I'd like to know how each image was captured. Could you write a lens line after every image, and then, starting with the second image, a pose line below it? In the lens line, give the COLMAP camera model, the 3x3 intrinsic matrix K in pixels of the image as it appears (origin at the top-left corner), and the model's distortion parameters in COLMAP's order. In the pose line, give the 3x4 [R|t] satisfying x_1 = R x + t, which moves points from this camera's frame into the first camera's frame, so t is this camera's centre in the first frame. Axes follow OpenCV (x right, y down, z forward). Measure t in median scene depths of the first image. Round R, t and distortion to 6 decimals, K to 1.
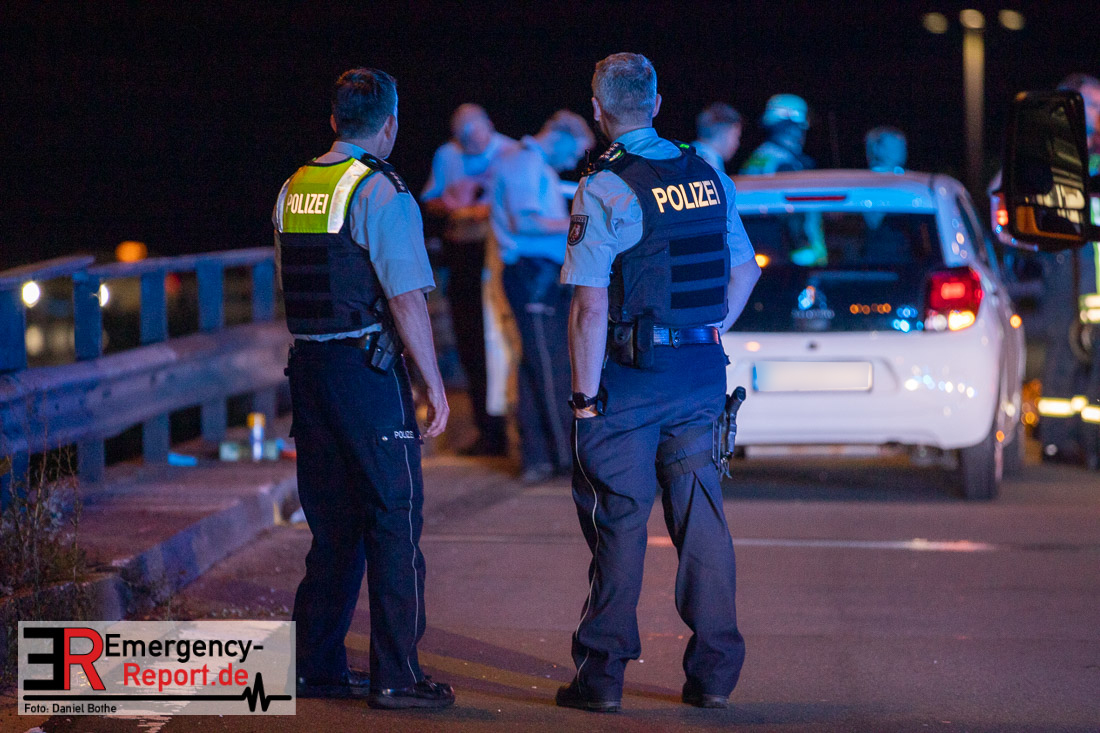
lens RADIAL K [[6247.3, 0, 551.2], [0, 6247.3, 367.1], [0, 0, 1]] dist [1.930473, 0.000000]
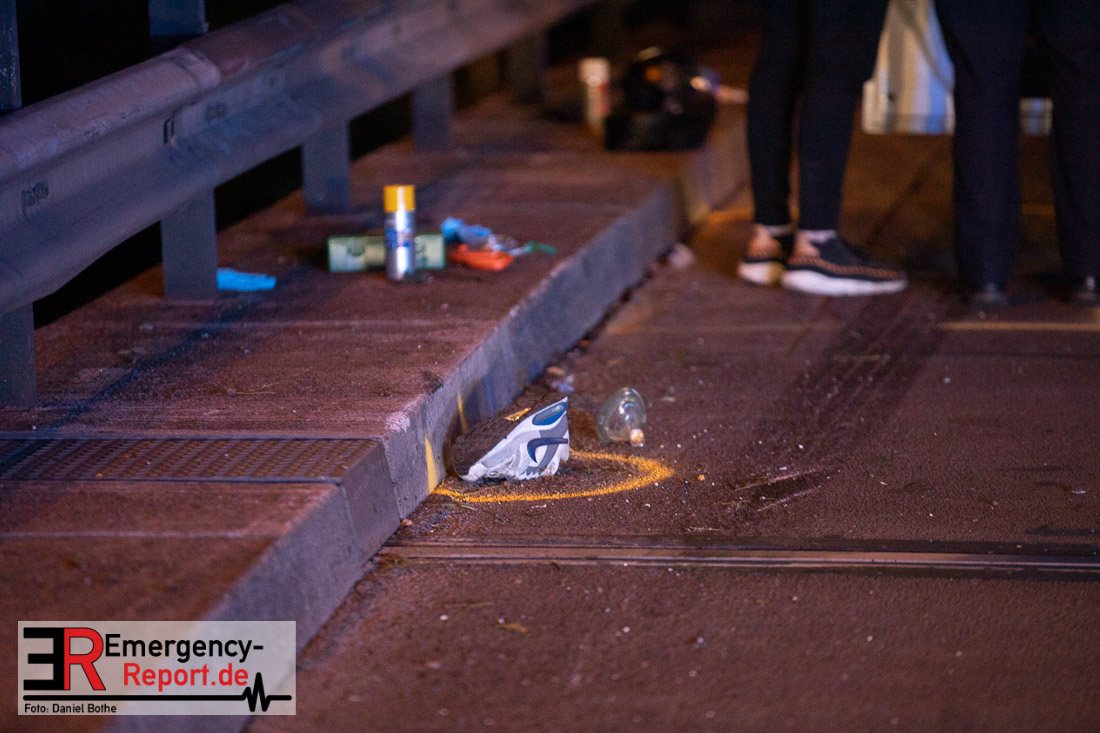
lens RADIAL K [[6247.3, 0, 545.9], [0, 6247.3, 366.5], [0, 0, 1]] dist [1.930473, 0.000000]
pose [[0.999213, -0.013231, -0.037401, -0.017877], [0.016111, 0.996840, 0.077780, -0.015892], [0.036254, -0.078322, 0.996269, 0.524113]]
